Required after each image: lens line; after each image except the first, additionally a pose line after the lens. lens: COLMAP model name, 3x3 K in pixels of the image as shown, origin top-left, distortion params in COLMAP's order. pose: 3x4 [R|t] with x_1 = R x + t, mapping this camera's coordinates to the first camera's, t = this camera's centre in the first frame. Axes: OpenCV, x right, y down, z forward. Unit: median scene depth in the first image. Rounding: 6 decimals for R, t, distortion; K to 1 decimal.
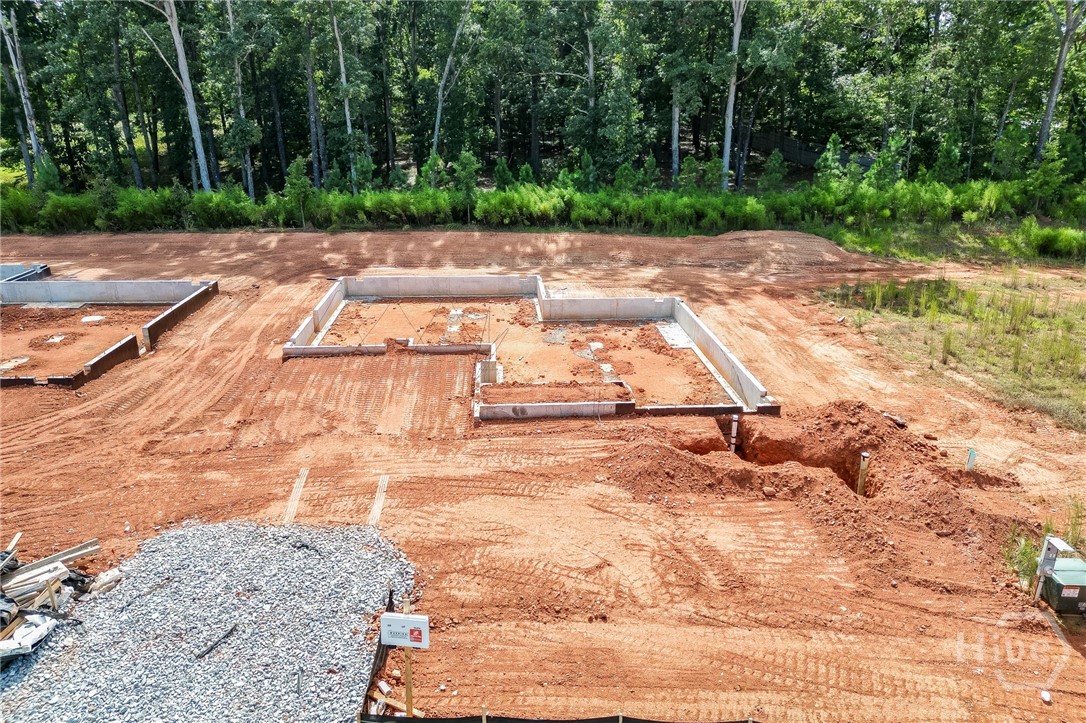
lens RADIAL K [[758.3, 0, 543.0], [0, 758.3, 361.5], [0, 0, 1]] dist [0.089455, -0.087282]
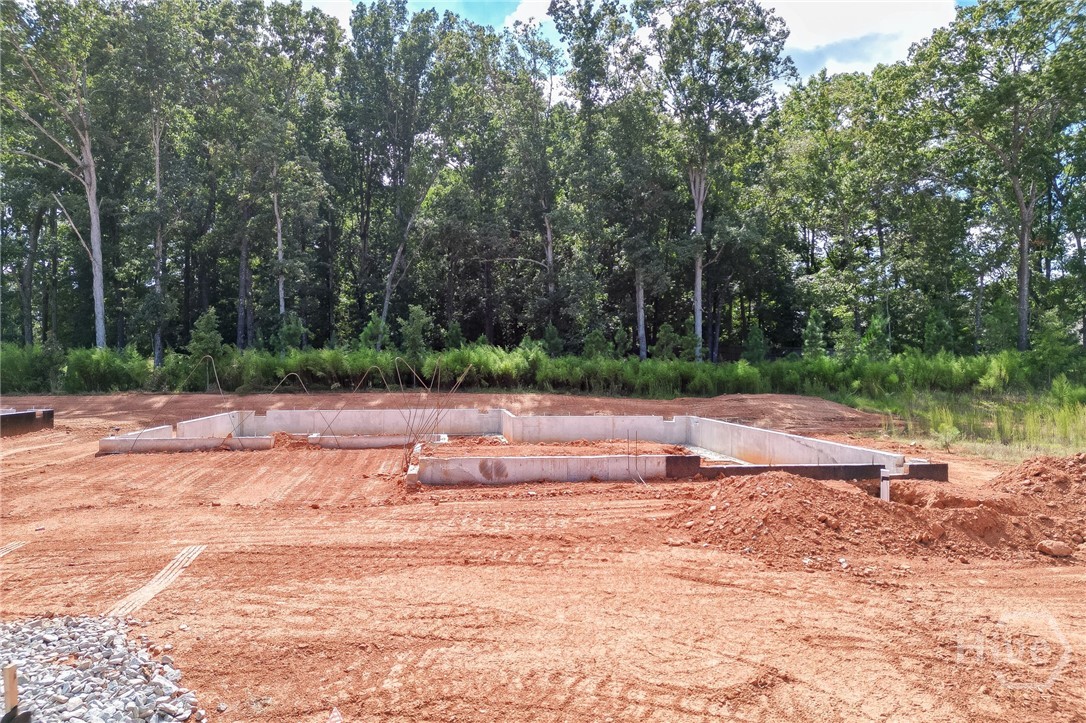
lens RADIAL K [[758.3, 0, 543.0], [0, 758.3, 361.5], [0, 0, 1]] dist [0.089455, -0.087282]
pose [[0.997578, -0.001504, 0.069541, -0.015962], [0.025153, 0.939910, -0.340494, 0.086717], [-0.064850, 0.341419, 0.937671, 0.222745]]
